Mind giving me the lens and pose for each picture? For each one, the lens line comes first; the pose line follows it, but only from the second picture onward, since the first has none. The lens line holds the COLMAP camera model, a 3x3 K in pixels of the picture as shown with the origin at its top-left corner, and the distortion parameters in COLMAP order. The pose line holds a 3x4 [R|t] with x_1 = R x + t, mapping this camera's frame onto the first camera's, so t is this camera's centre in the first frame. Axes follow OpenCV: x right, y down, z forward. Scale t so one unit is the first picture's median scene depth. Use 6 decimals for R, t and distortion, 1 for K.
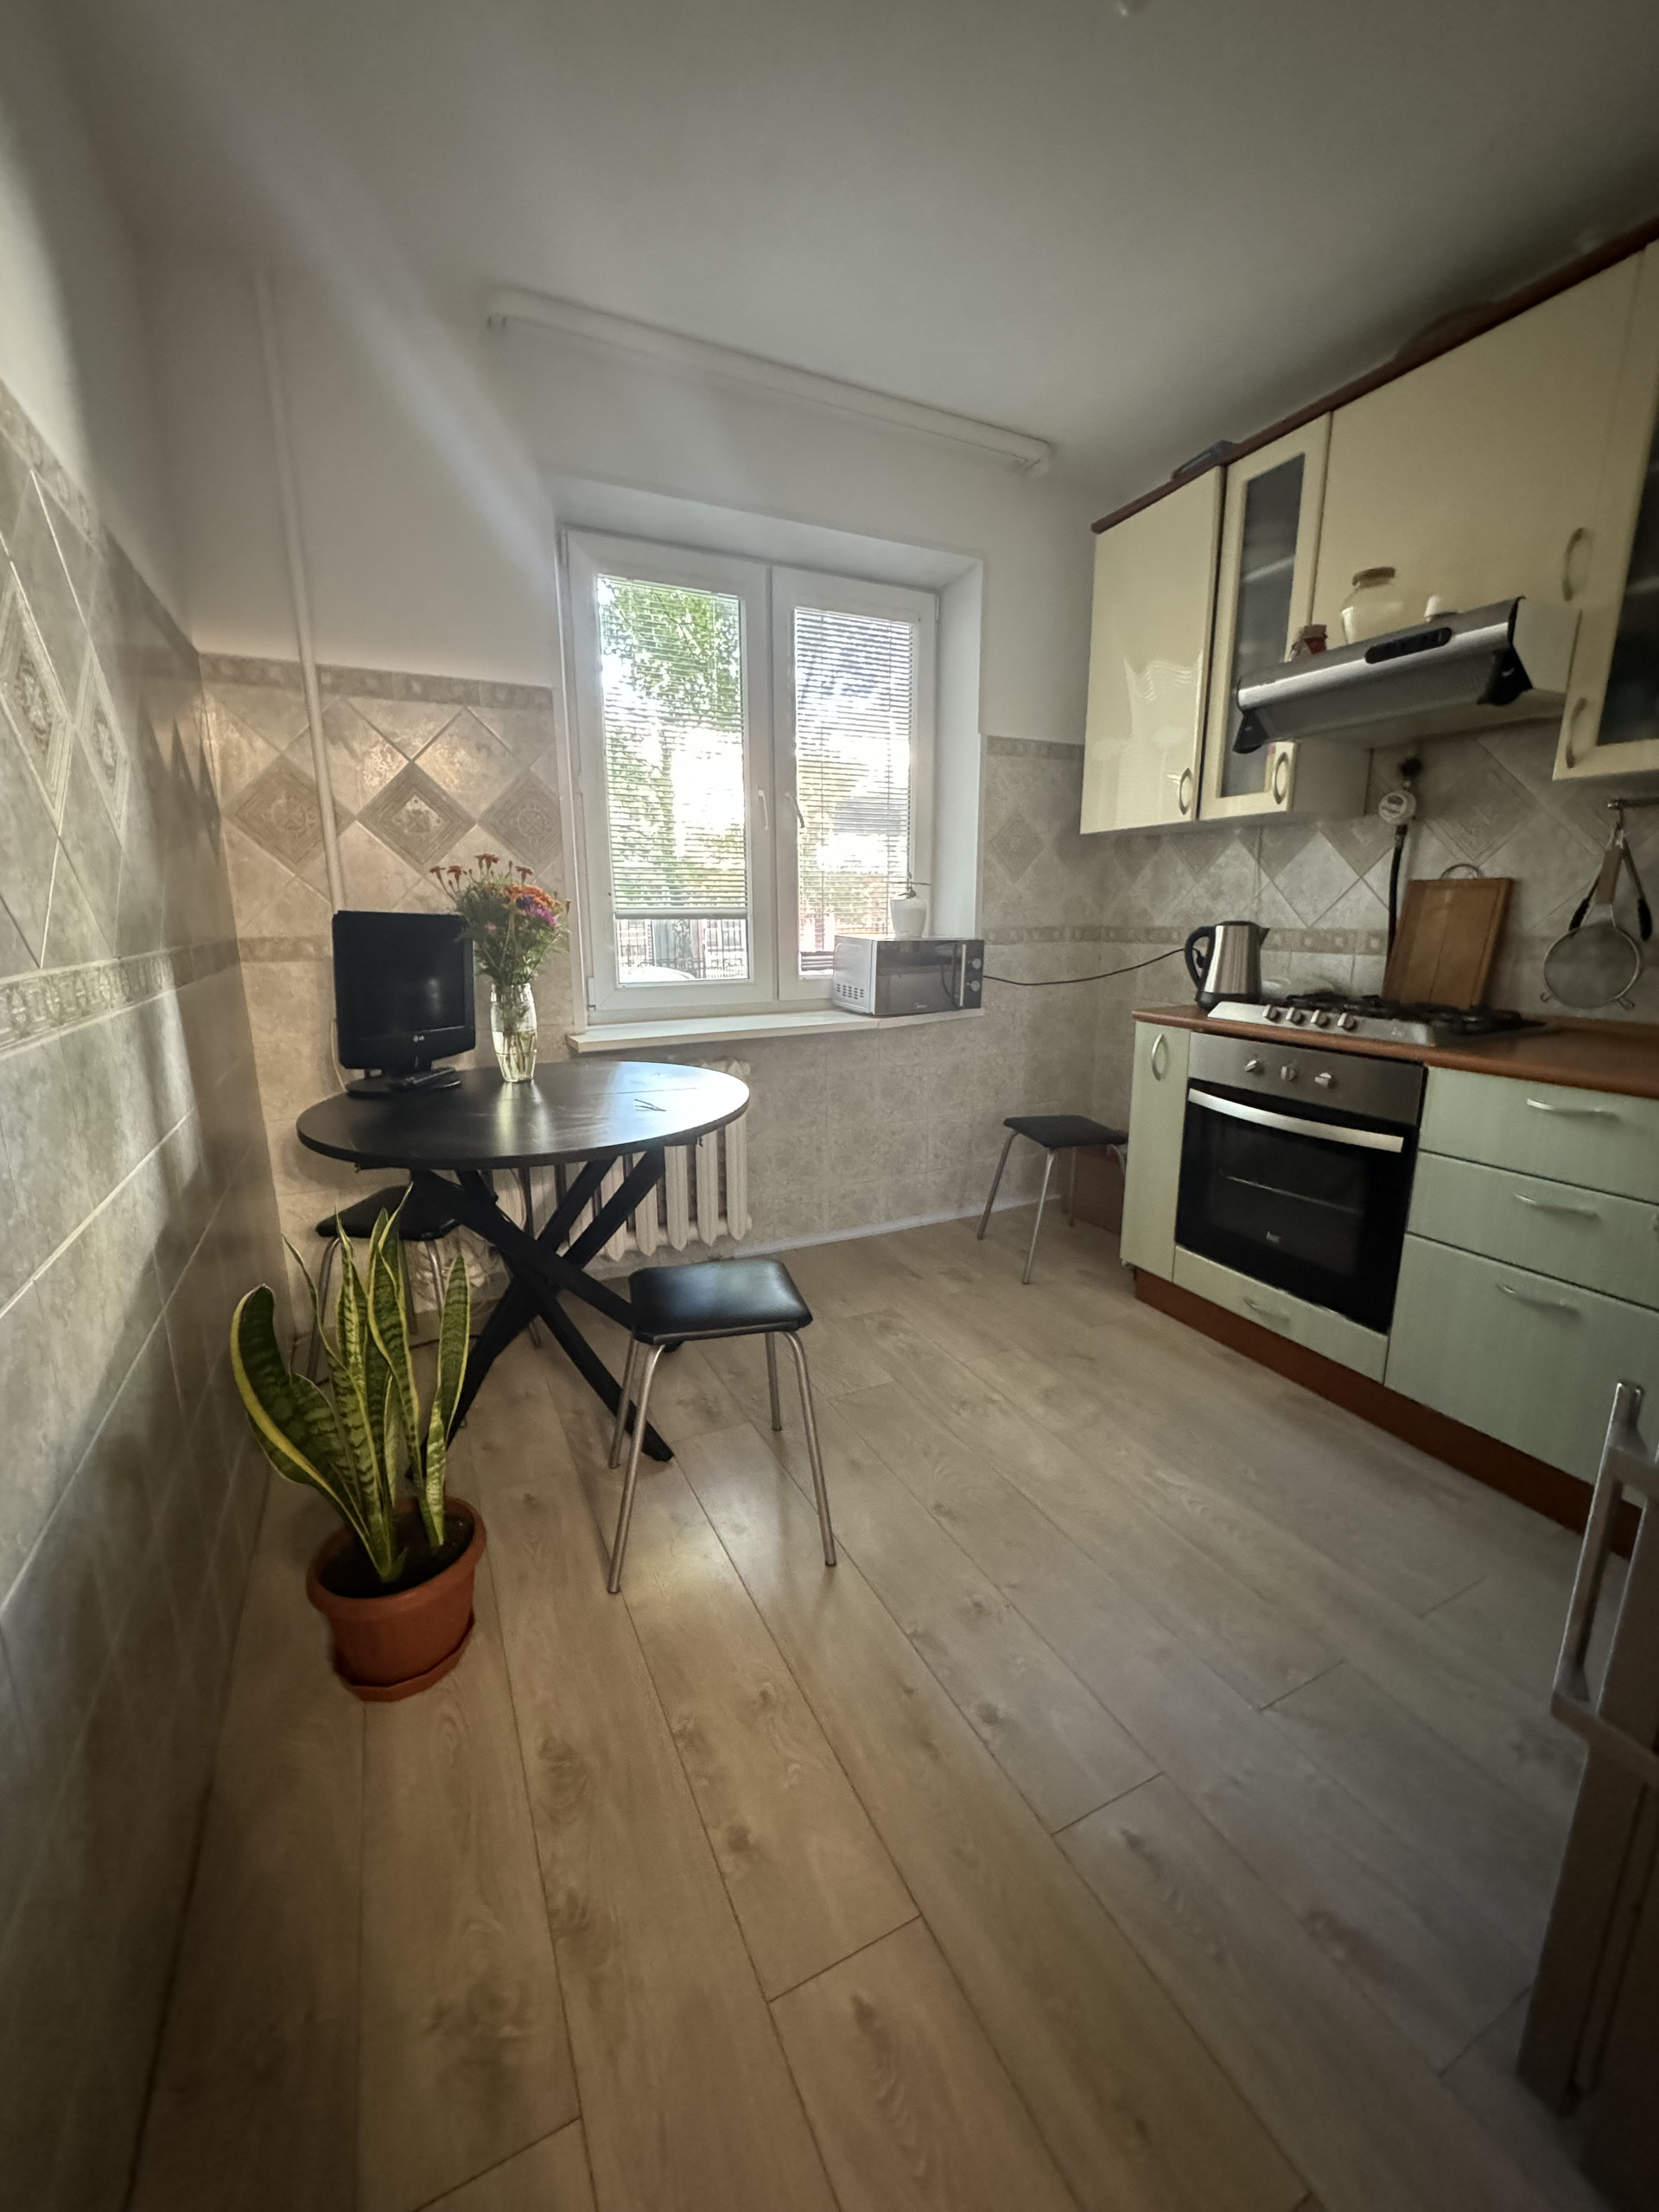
lens RADIAL K [[880.7, 0, 833.6], [0, 880.7, 1097.7], [0, 0, 1]] dist [-0.002038, 0.000334]
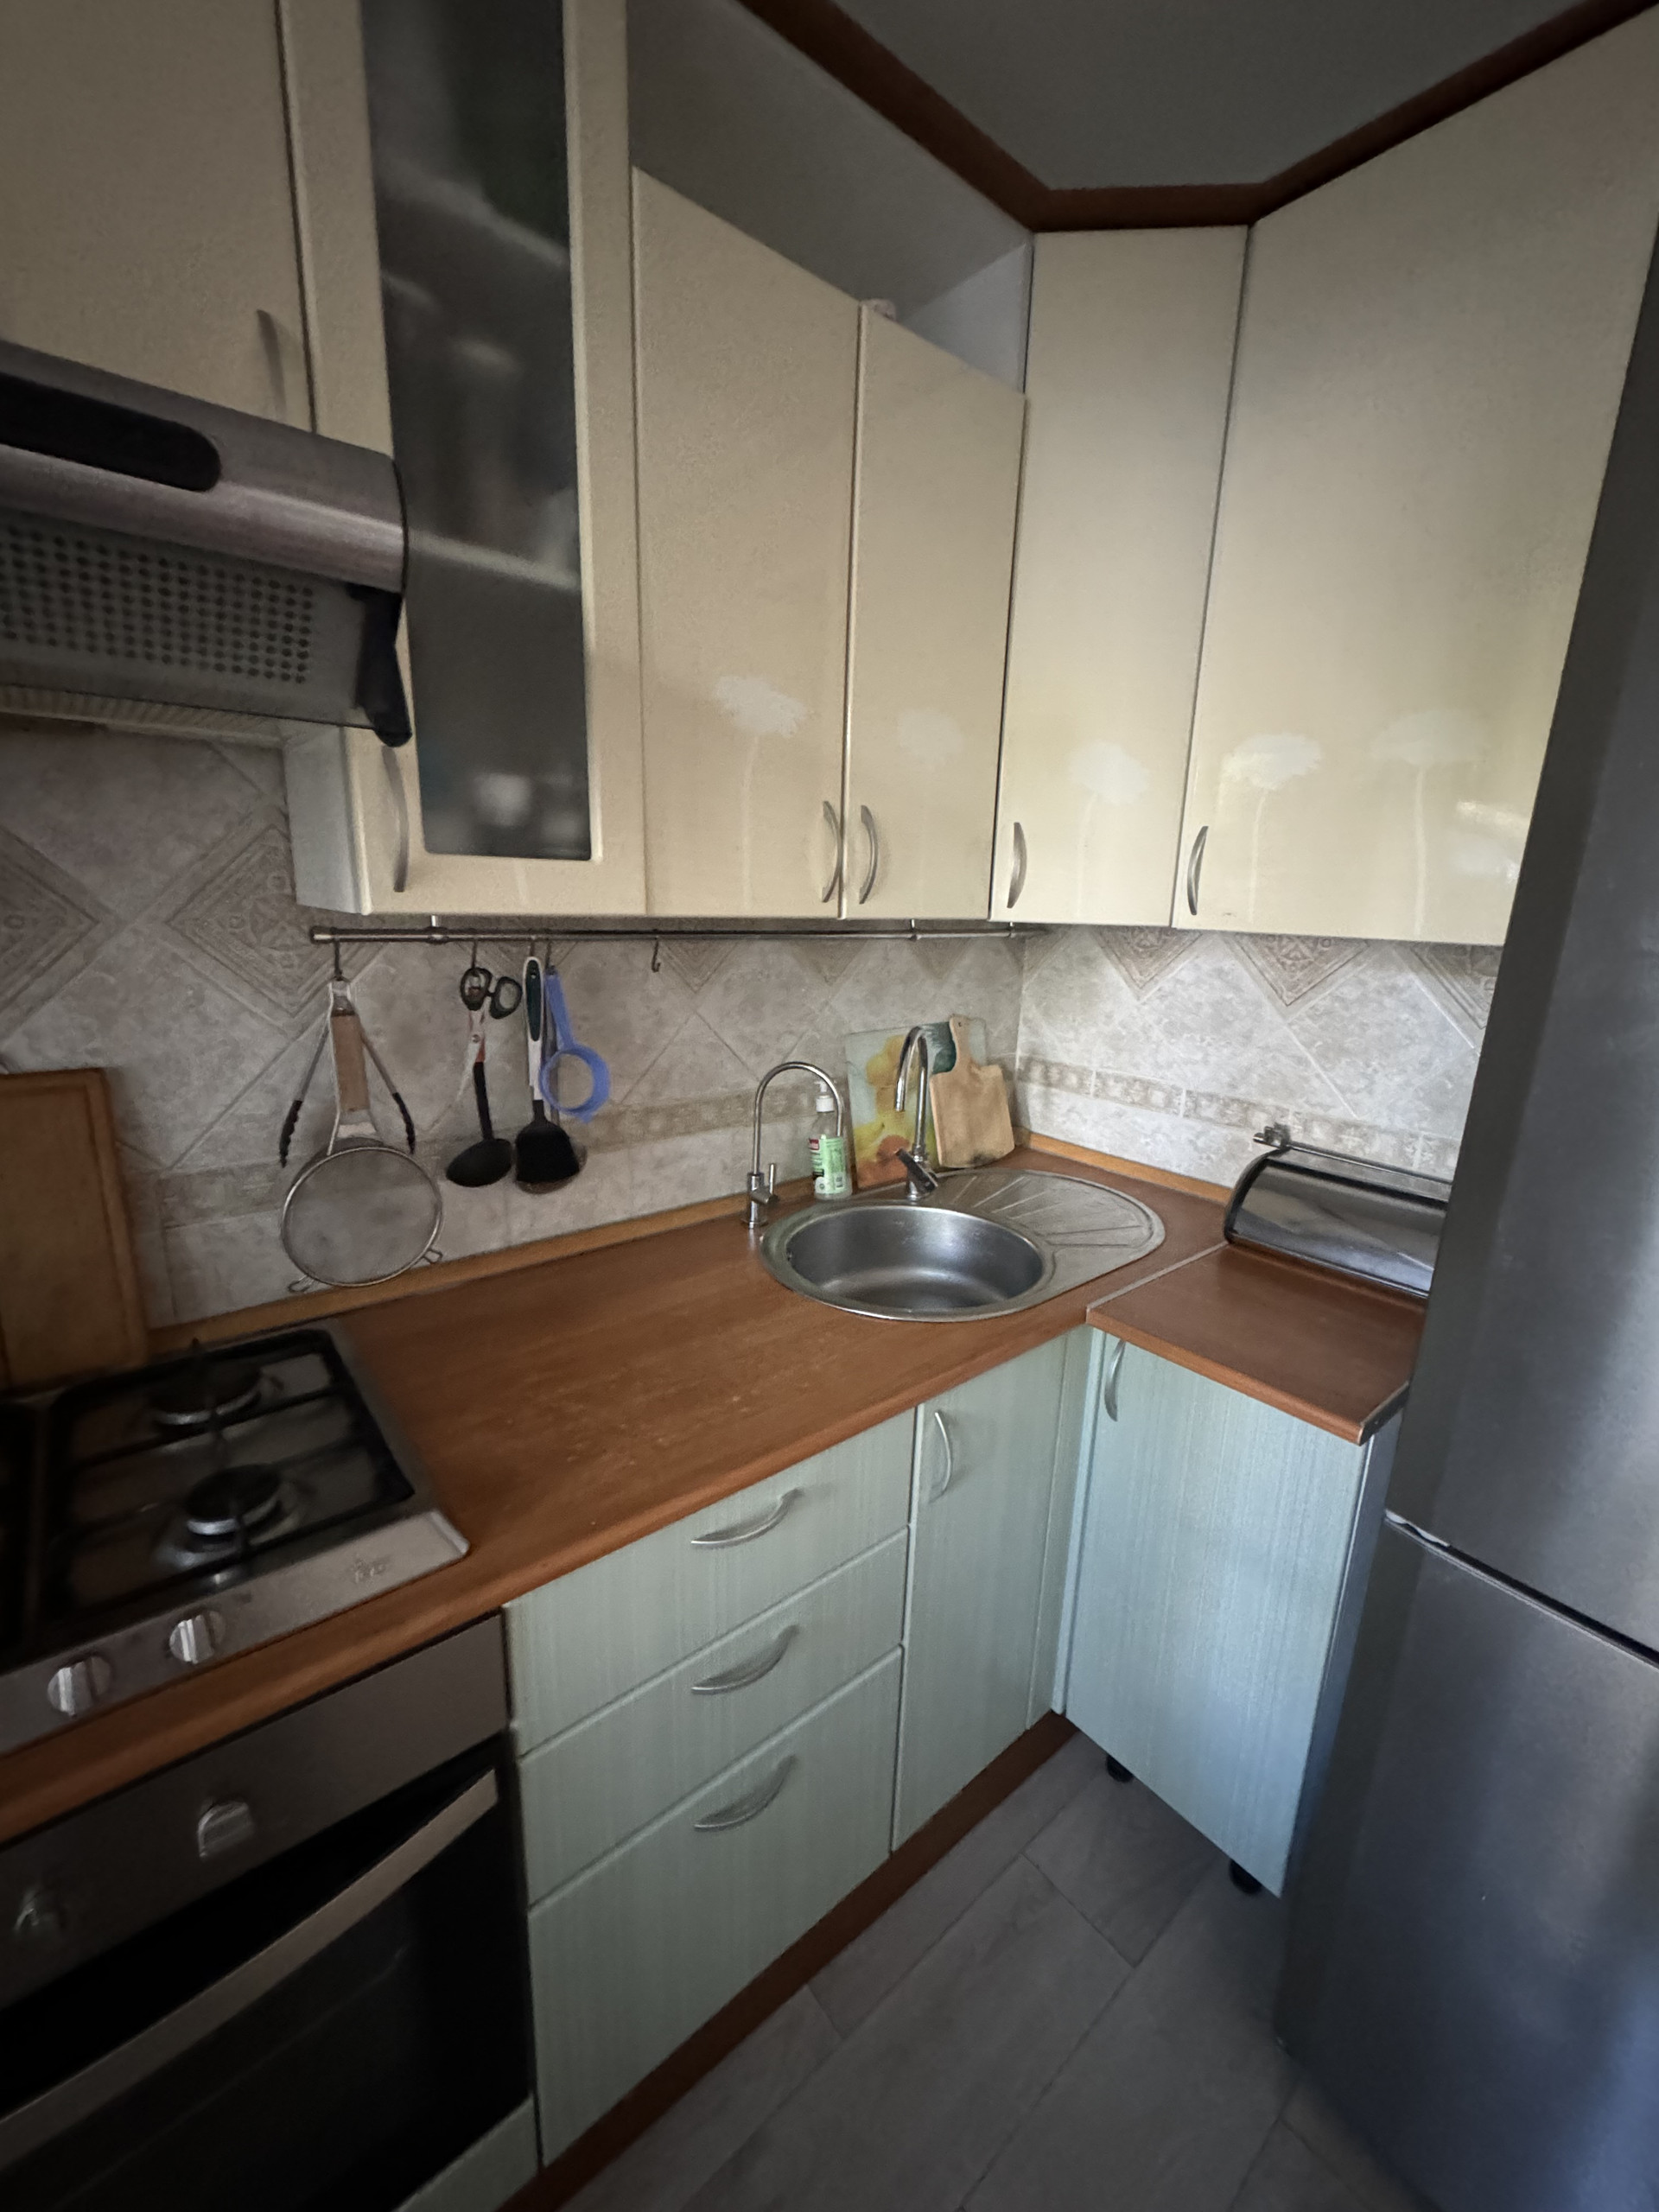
lens RADIAL K [[880.7, 0, 825.4], [0, 880.7, 1103.9], [0, 0, 1]] dist [-0.002038, 0.000334]
pose [[-0.229827, -0.236133, 0.944151, 0.238219], [0.176389, 0.943947, 0.279019, -0.279373], [-0.957114, 0.230664, -0.175293, 0.691920]]
